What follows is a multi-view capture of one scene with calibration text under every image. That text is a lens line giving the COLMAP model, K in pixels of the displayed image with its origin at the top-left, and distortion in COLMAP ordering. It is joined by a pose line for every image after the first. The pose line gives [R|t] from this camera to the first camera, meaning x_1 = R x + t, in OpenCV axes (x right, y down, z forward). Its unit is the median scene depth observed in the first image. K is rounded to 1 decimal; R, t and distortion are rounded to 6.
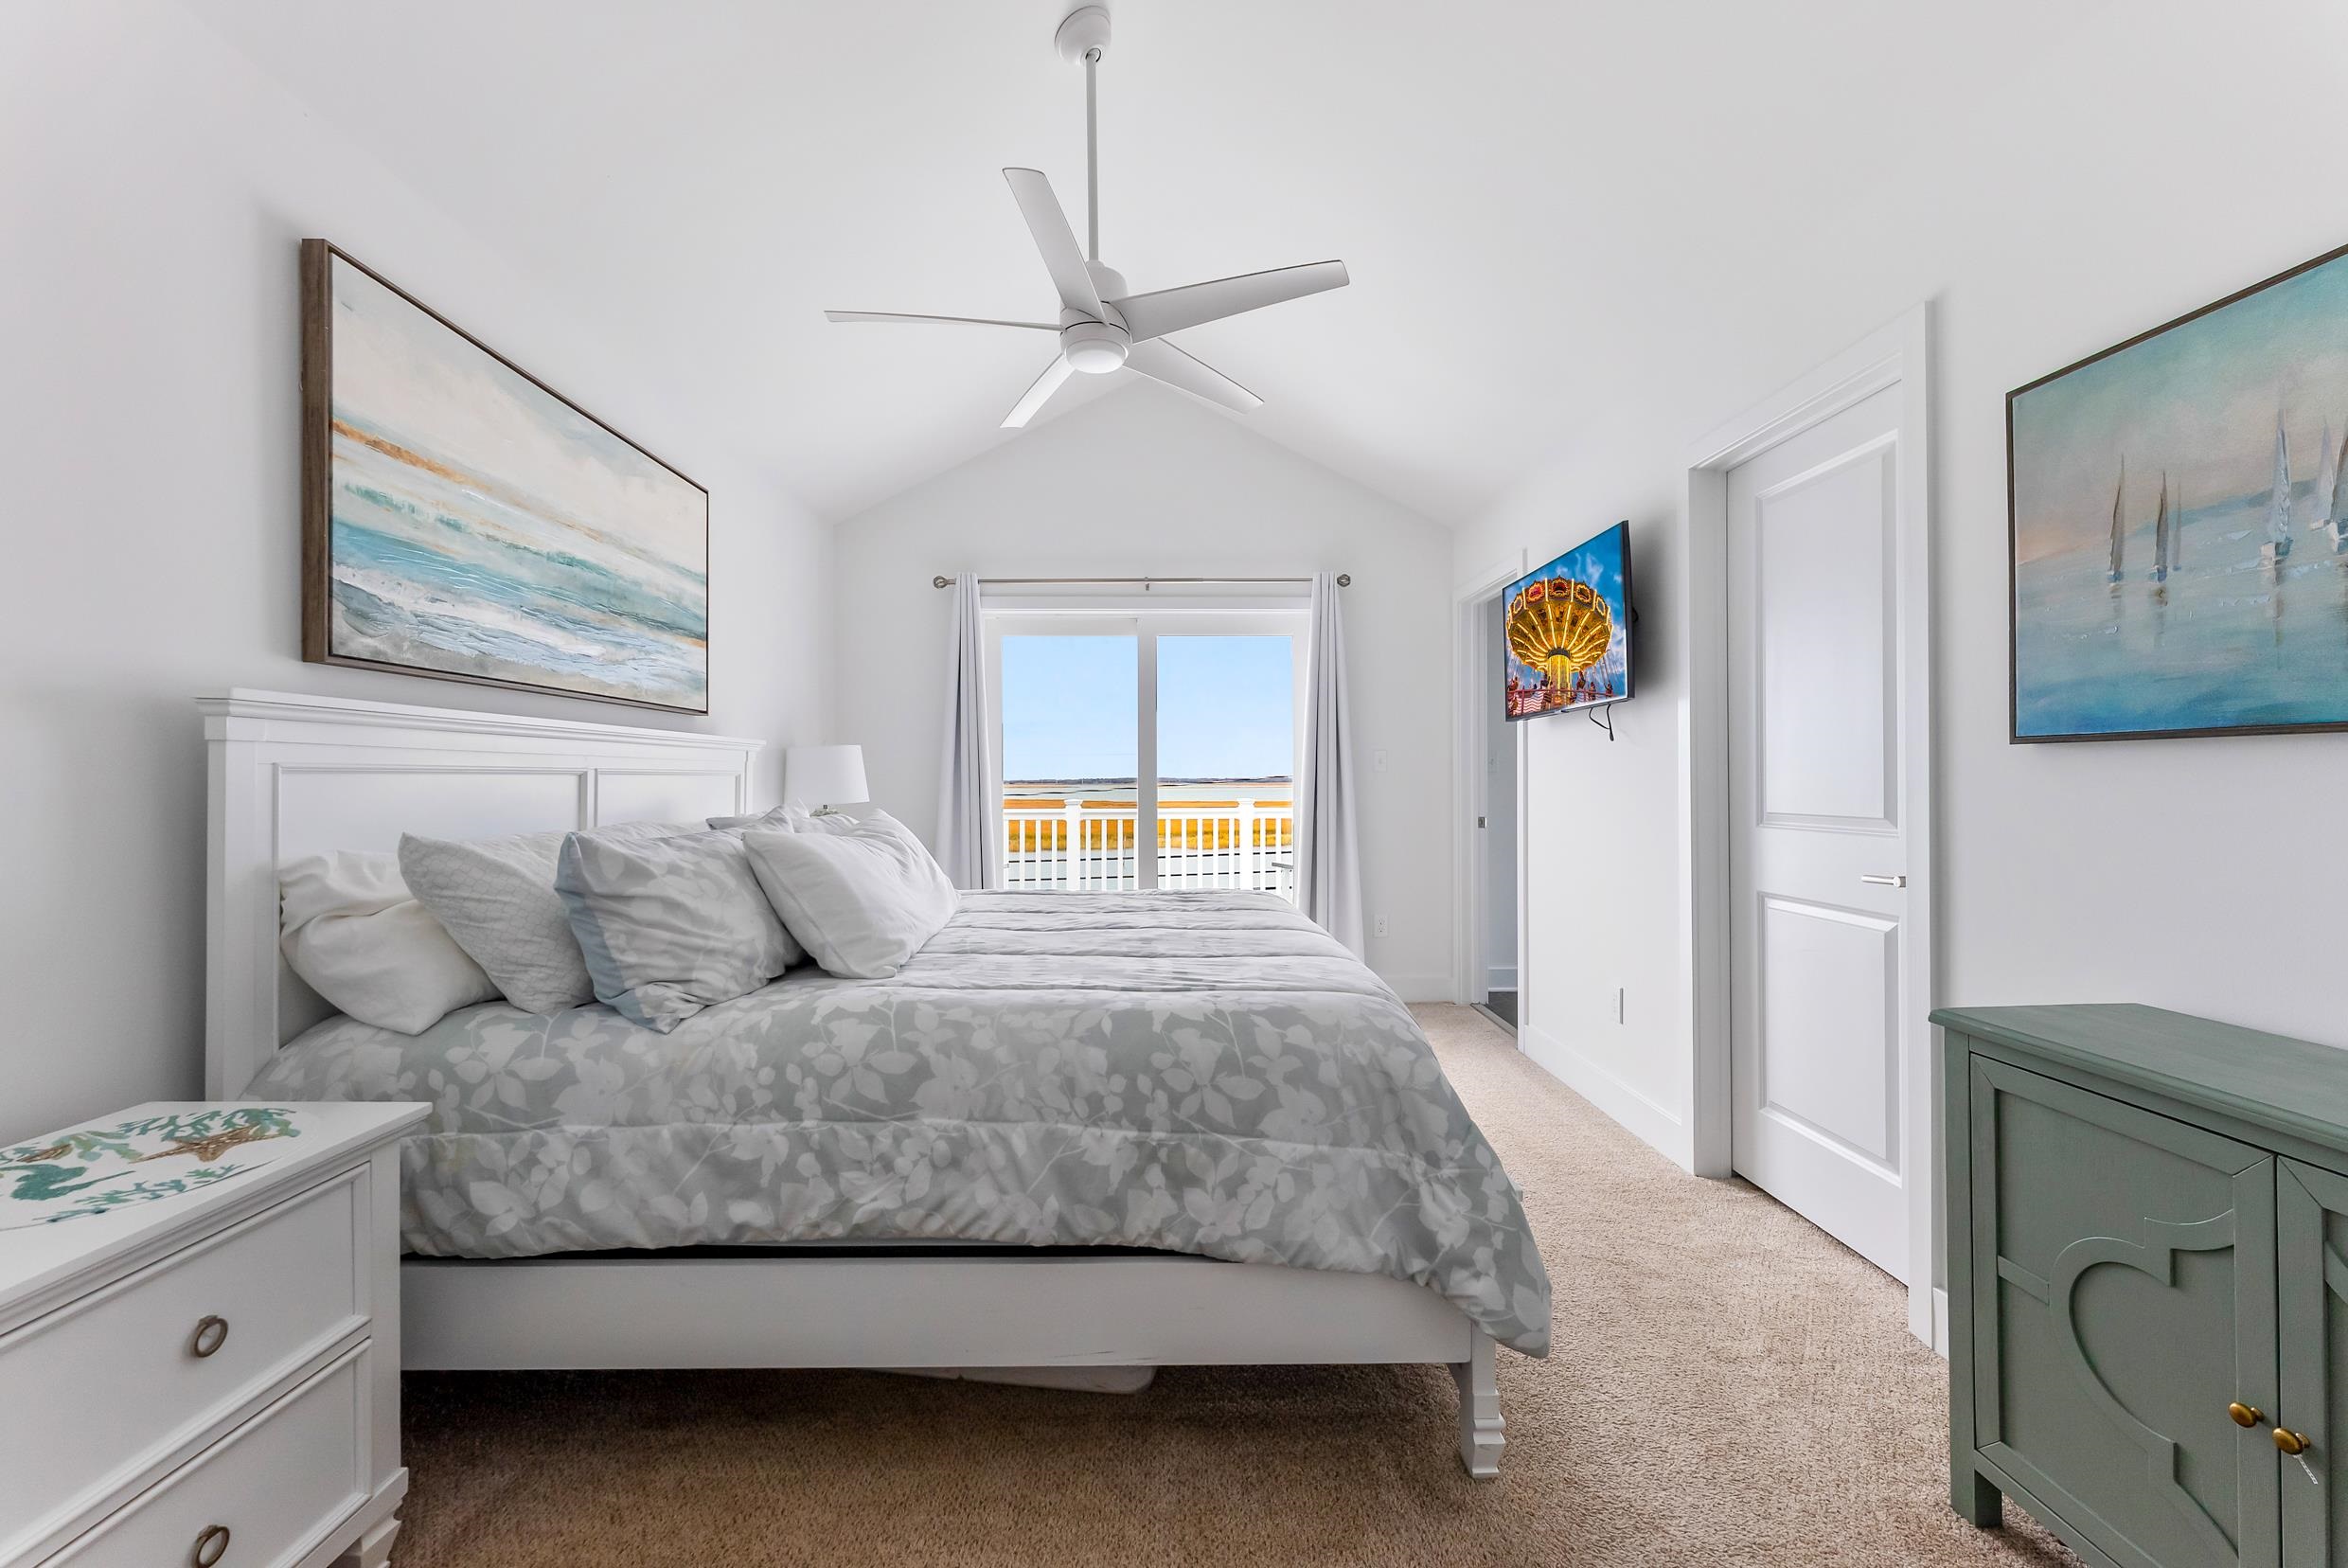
lens RADIAL K [[955.4, 0, 1174.0], [0, 955.4, 784.0], [0, 0, 1]] dist [0.002535, -0.000521]
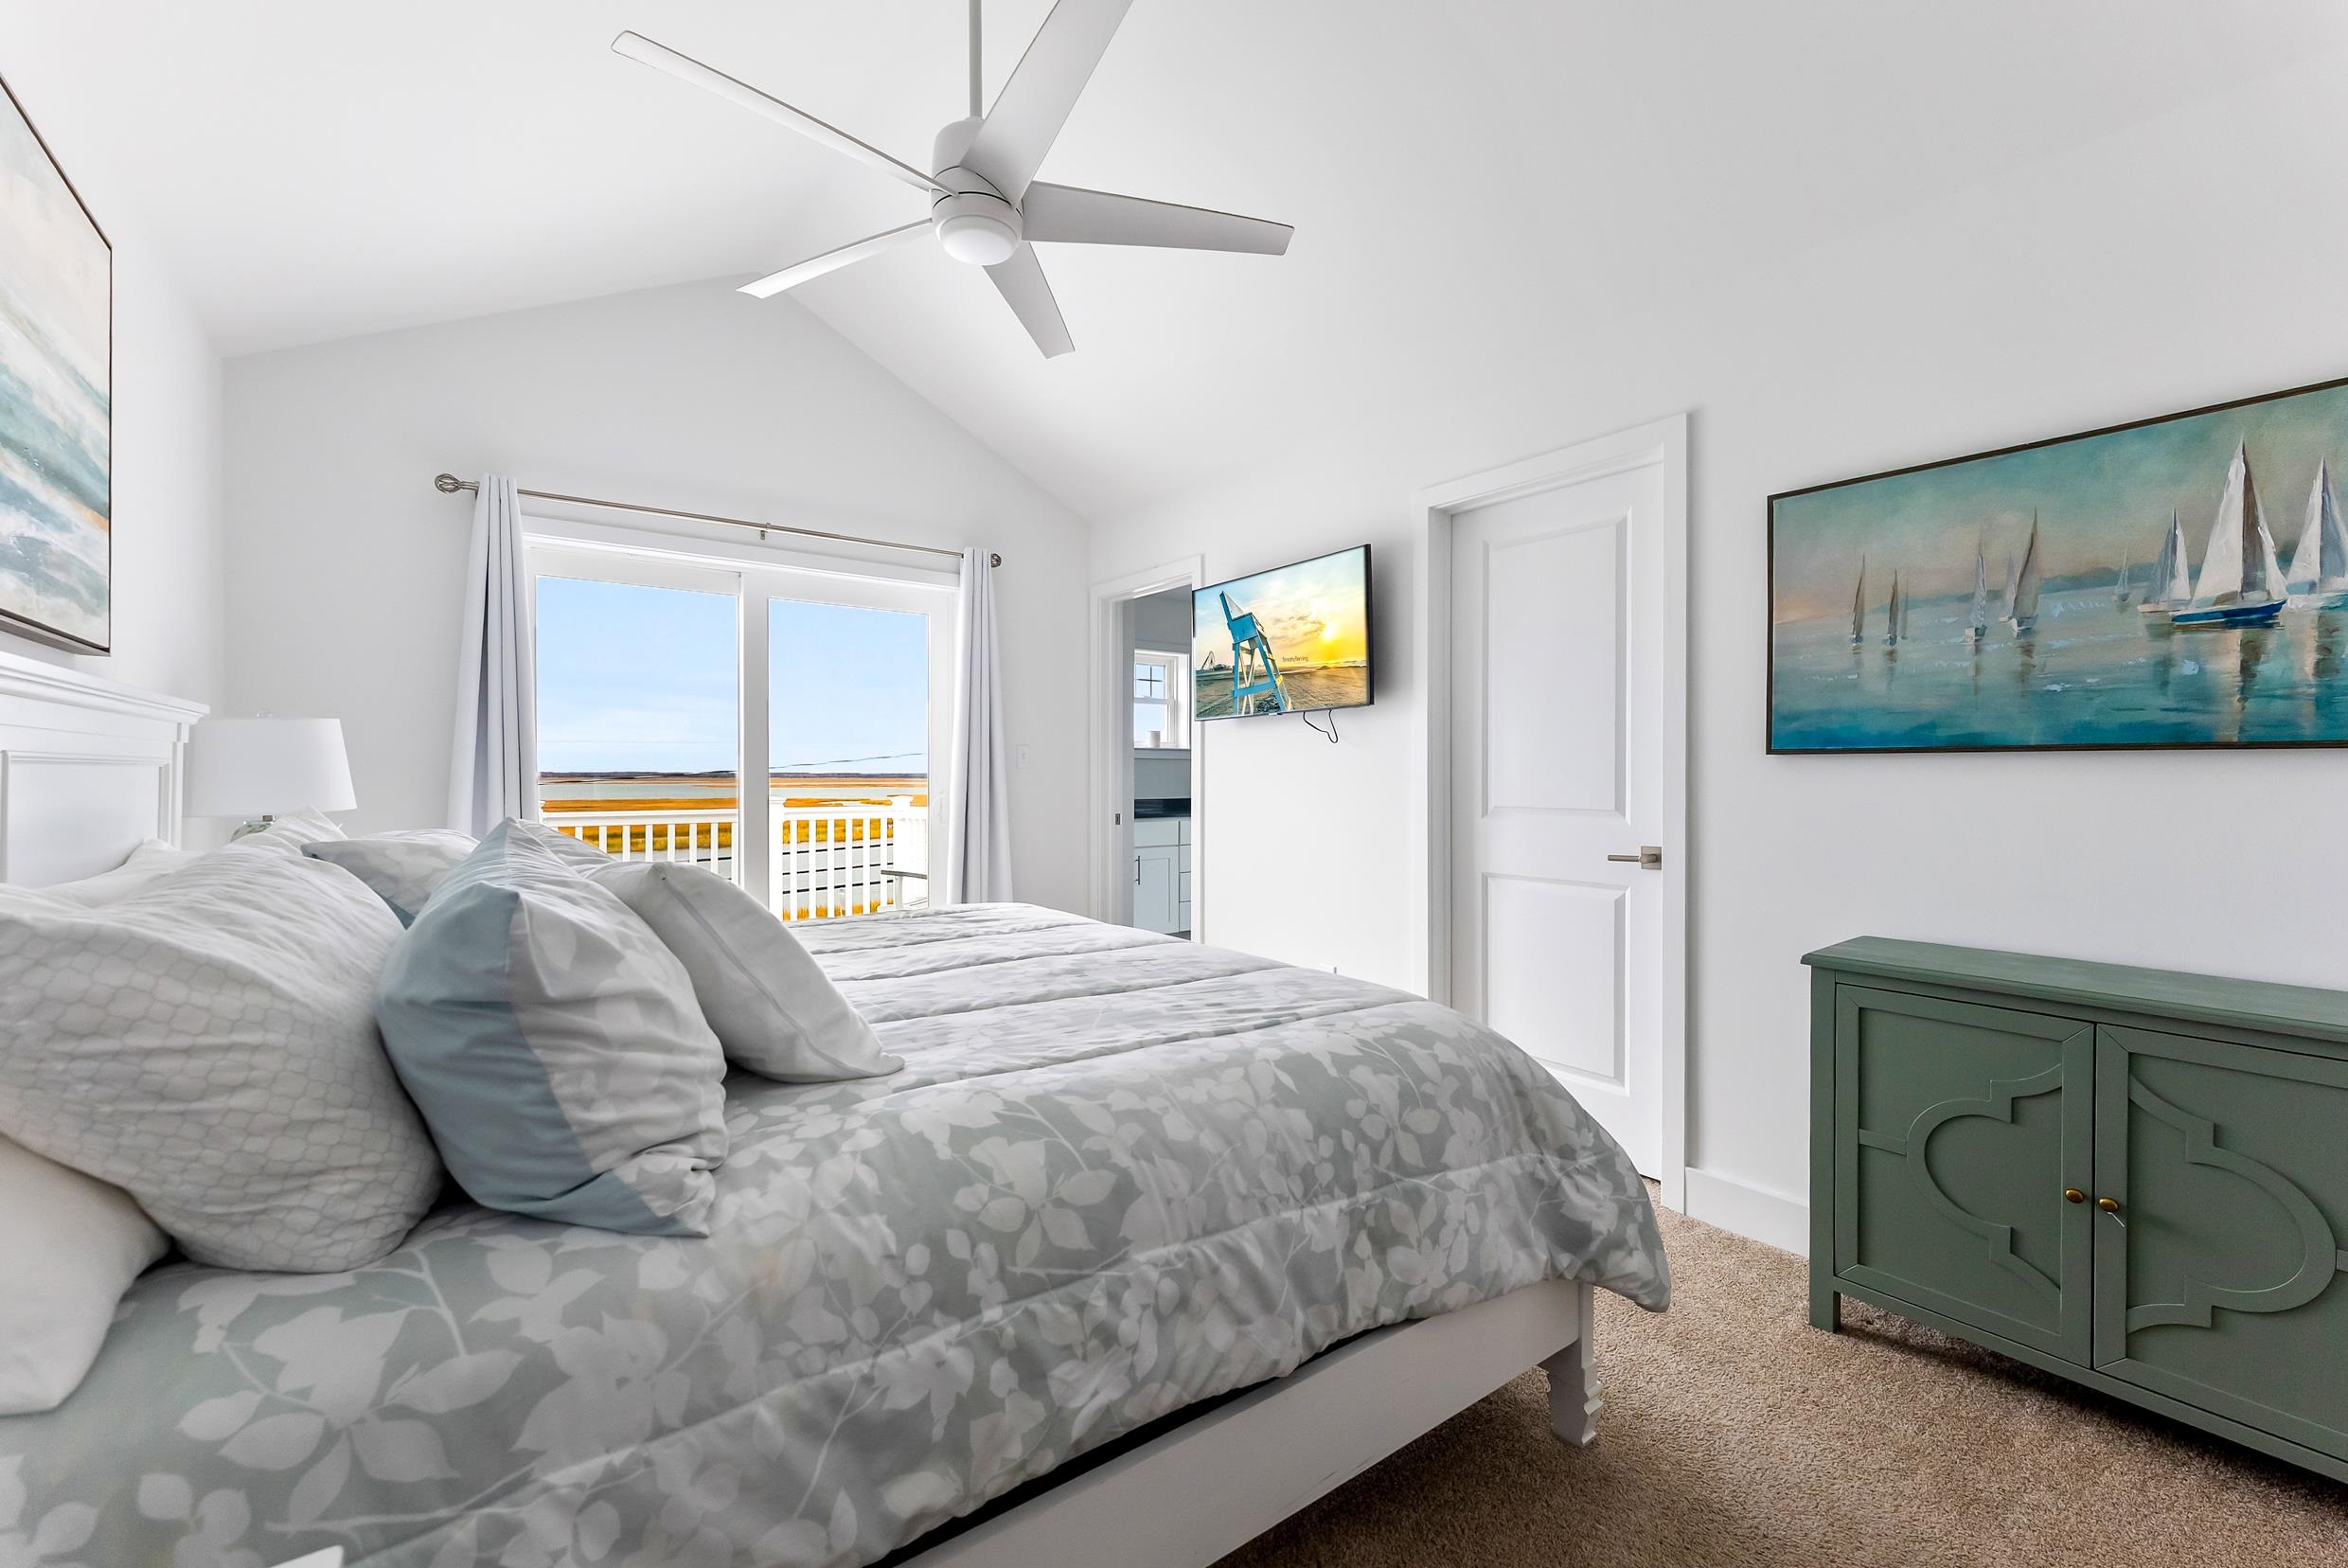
lens RADIAL K [[966.1, 0, 1174.0], [0, 966.1, 784.0], [0, 0, 1]] dist [0.000372, 0.000226]
pose [[0.812125, -0.000816, 0.583483, -0.658813], [-0.002343, 0.999986, 0.004660, -0.004084], [-0.583478, -0.005152, 0.812112, 0.402403]]
